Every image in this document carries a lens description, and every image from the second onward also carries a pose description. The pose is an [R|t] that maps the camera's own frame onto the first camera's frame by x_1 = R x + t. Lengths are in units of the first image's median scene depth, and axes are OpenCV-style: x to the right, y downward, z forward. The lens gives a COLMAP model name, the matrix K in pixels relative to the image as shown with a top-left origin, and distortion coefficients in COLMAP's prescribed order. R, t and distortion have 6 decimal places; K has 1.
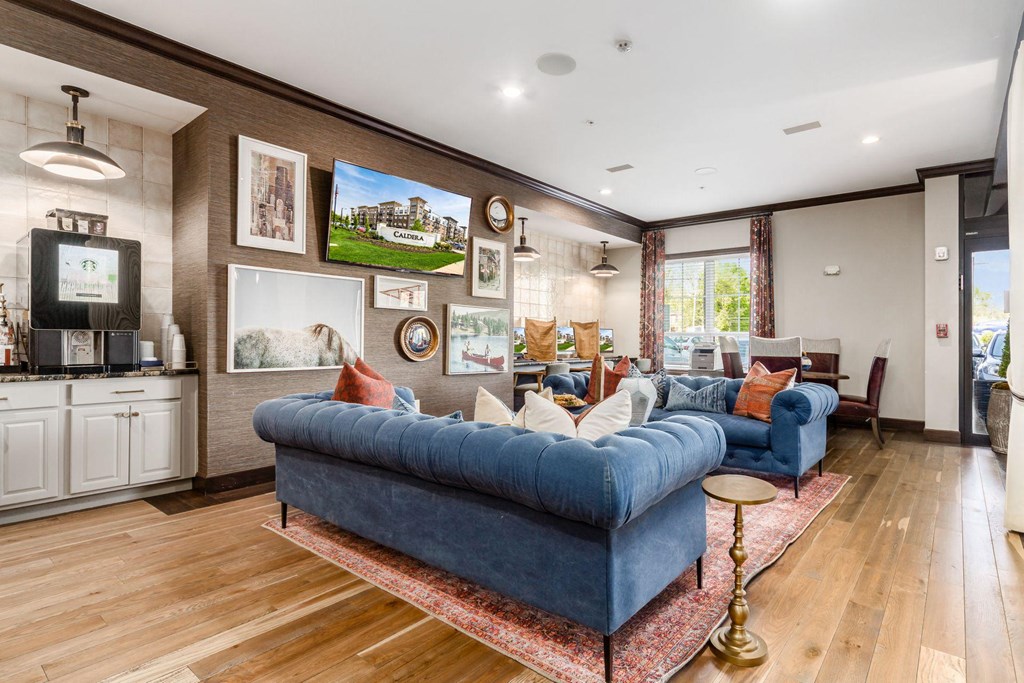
lens RADIAL K [[506.7, 0, 557.9], [0, 506.7, 337.5], [0, 0, 1]] dist [-0.011128, 0.000212]
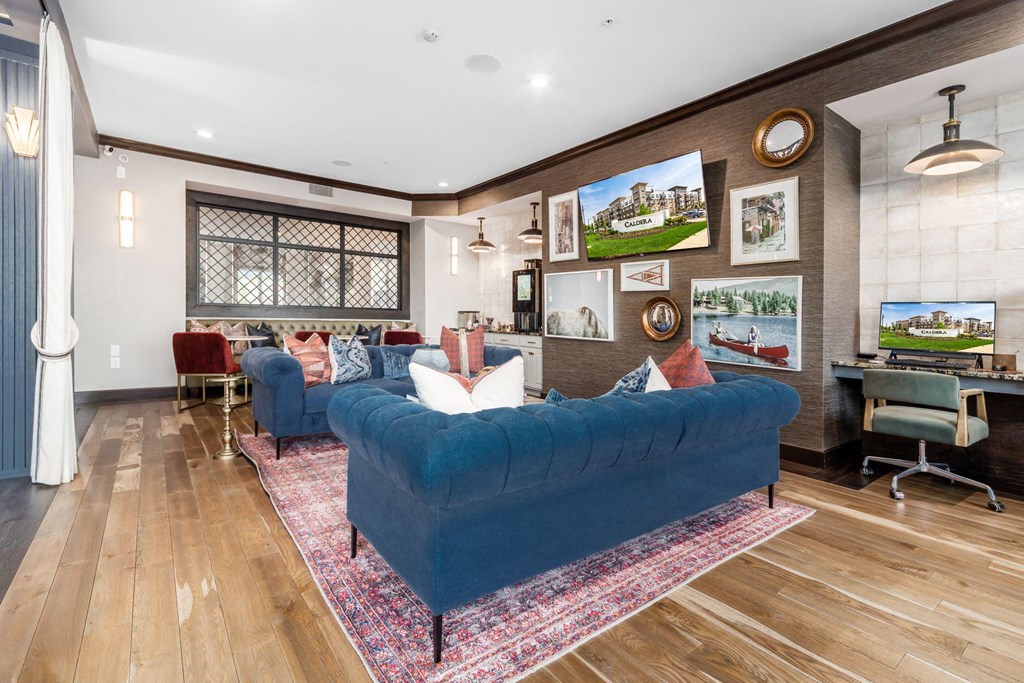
lens RADIAL K [[467.0, 0, 480.7], [0, 467.0, 320.2], [0, 0, 1]] dist [0.001771, 0.000284]
pose [[-0.289664, -0.001179, -0.957128, 0.832276], [-0.018231, 0.999825, 0.004285, 0.009584], [0.956955, 0.018690, -0.289635, 1.082794]]
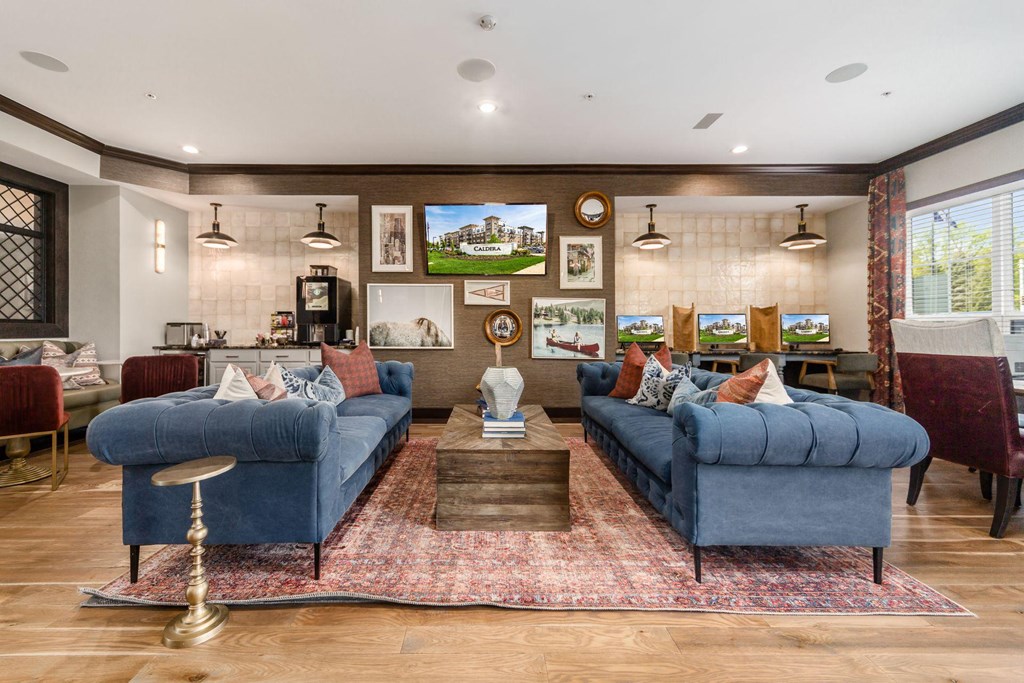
lens RADIAL K [[425.3, 0, 477.6], [0, 425.3, 321.3], [0, 0, 1]] dist [0.015480, 0.000034]
pose [[0.614642, -0.016259, -0.788638, 0.604684], [0.006601, 0.999859, -0.015469, 0.003185], [0.788778, 0.004302, 0.614663, 0.349842]]
